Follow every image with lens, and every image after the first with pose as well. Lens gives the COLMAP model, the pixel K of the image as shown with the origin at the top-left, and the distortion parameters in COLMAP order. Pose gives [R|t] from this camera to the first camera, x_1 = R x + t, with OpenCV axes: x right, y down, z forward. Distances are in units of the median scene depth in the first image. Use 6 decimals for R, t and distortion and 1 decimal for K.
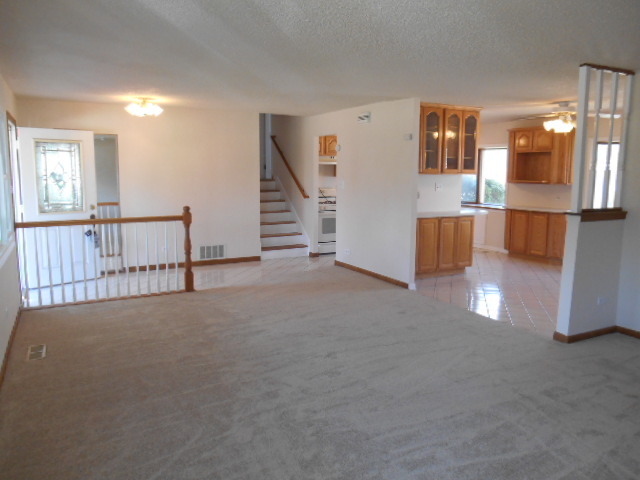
lens RADIAL K [[492.4, 0, 319.4], [0, 492.4, 234.2], [0, 0, 1]] dist [-0.029735, 0.017190]
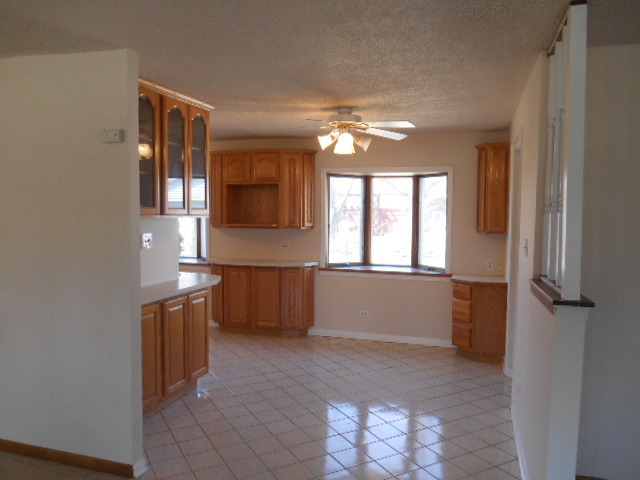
lens RADIAL K [[492.4, 0, 318.6], [0, 492.4, 230.2], [0, 0, 1]] dist [-0.029735, 0.017190]
pose [[0.718789, -0.028438, 0.694647, 0.003541], [0.087345, 0.994940, -0.049649, -0.056941], [-0.689720, 0.096361, 0.717635, 0.425380]]
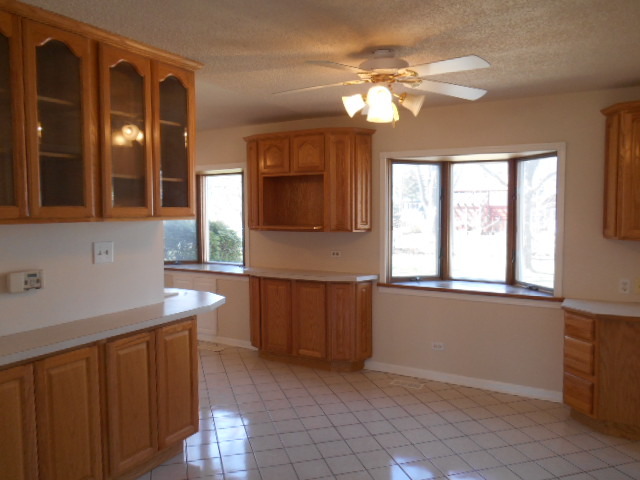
lens RADIAL K [[492.4, 0, 319.5], [0, 492.4, 235.1], [0, 0, 1]] dist [-0.029735, 0.017190]
pose [[0.850000, -0.038103, 0.525404, 0.164191], [0.078231, 0.995451, -0.054371, -0.066675], [-0.520942, 0.087318, 0.849114, 0.511012]]
